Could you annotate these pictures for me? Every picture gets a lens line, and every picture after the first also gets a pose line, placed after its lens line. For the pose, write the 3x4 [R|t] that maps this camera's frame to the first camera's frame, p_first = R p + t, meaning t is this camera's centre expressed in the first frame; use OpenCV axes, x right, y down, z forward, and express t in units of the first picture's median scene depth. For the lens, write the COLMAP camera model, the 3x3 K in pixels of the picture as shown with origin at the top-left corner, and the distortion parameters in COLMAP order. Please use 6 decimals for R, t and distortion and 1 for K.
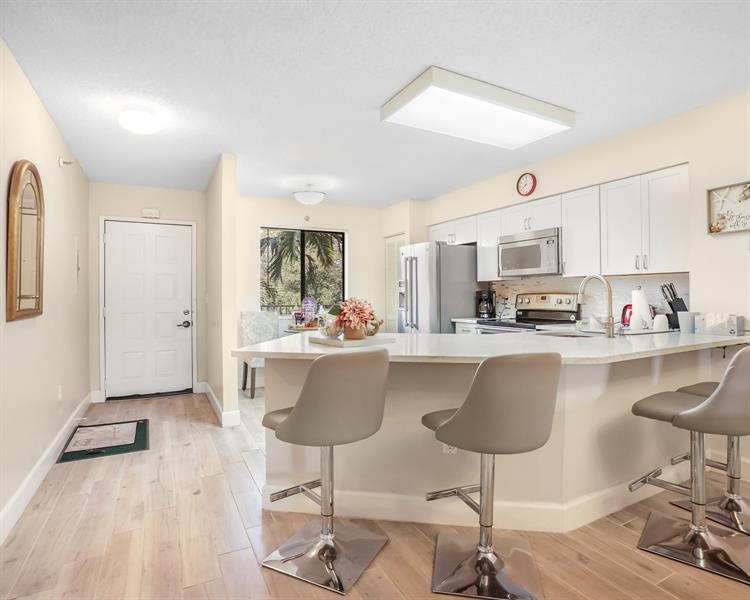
lens RADIAL K [[422.9, 0, 377.0], [0, 422.9, 295.2], [0, 0, 1]] dist [-0.064117, 0.023497]
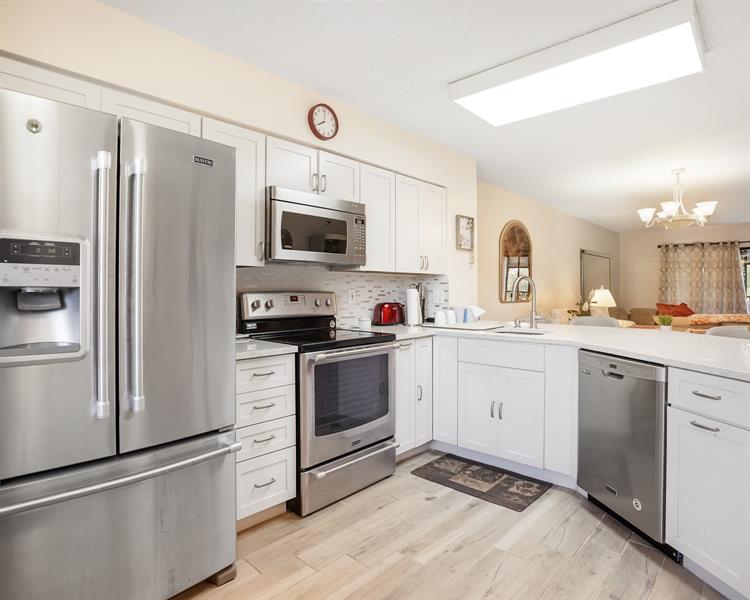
lens RADIAL K [[438.1, 0, 367.2], [0, 438.1, 293.1], [0, 0, 1]] dist [-0.075437, 0.033755]
pose [[-0.326101, -0.000815, 0.945335, -0.264414], [0.004010, 0.999989, 0.002245, -0.002928], [-0.945326, 0.004523, -0.326094, 1.042145]]
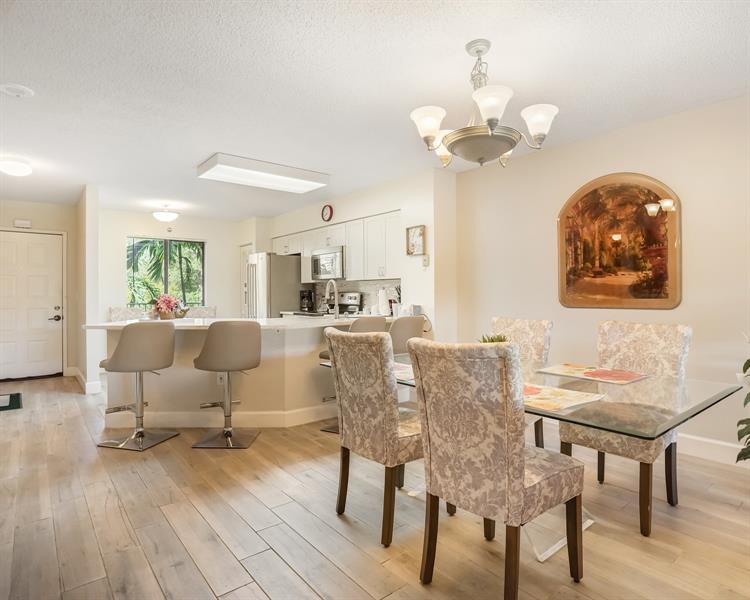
lens RADIAL K [[438.1, 0, 379.5], [0, 438.1, 293.4], [0, 0, 1]] dist [-0.075437, 0.033755]
pose [[0.978051, 0.000758, 0.208367, 0.204196], [0.000385, 0.999985, -0.005444, 0.006738], [-0.208368, 0.005405, 0.978036, -0.400890]]
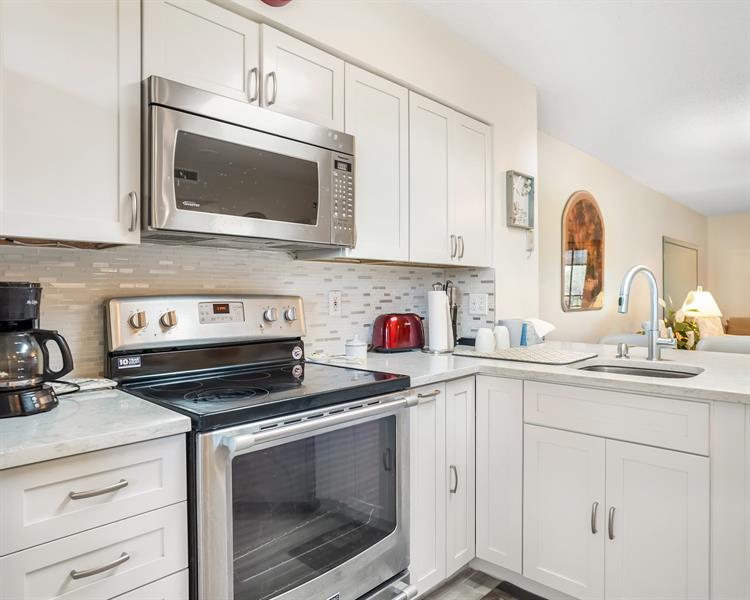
lens RADIAL K [[505.9, 0, 365.6], [0, 505.9, 299.3], [0, 0, 1]] dist [-0.036929, 0.015170]
pose [[-0.309124, -0.003997, 0.951013, -0.040526], [0.005847, 0.999964, 0.006104, -0.002968], [-0.951004, 0.007448, -0.309089, 0.950062]]
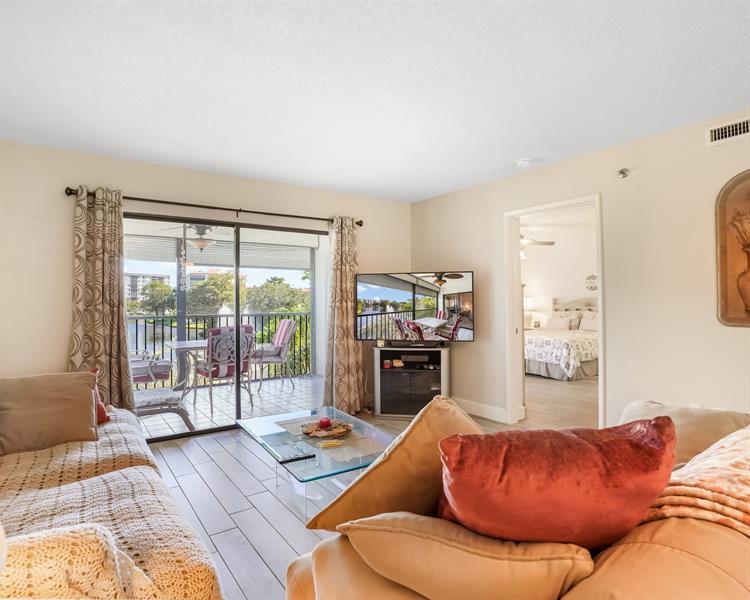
lens RADIAL K [[422.9, 0, 379.6], [0, 422.9, 300.2], [0, 0, 1]] dist [-0.064117, 0.023497]
pose [[-0.986654, 0.017057, -0.161936, 0.738817], [0.017349, 0.999849, -0.000392, -0.016377], [0.161905, -0.003196, -0.986801, -0.092700]]
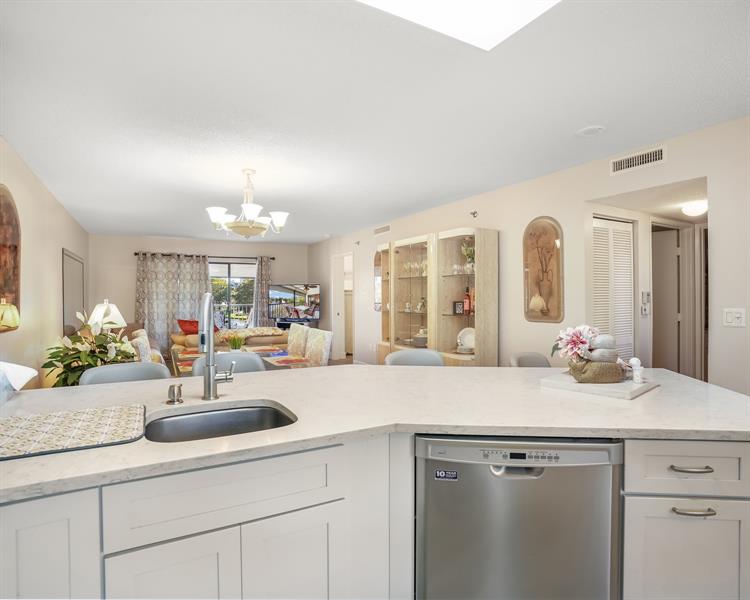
lens RADIAL K [[422.9, 0, 381.4], [0, 422.9, 294.9], [0, 0, 1]] dist [-0.064117, 0.023497]
pose [[-0.999240, 0.008730, -0.037979, 0.186057], [0.008747, 0.999962, -0.000287, -0.026504], [0.037975, -0.000619, -0.999278, 0.903178]]
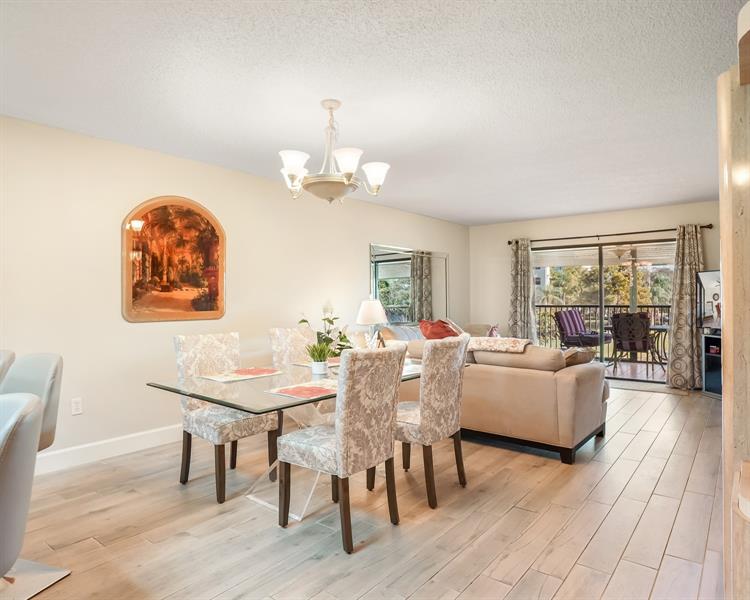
lens RADIAL K [[476.2, 0, 368.2], [0, 476.2, 296.5], [0, 0, 1]] dist [-0.032032, 0.008707]
pose [[-0.394039, 0.011624, 0.919020, -0.199214], [0.007712, 0.999927, -0.009341, -0.005742], [-0.919062, 0.003407, -0.394099, 0.265364]]
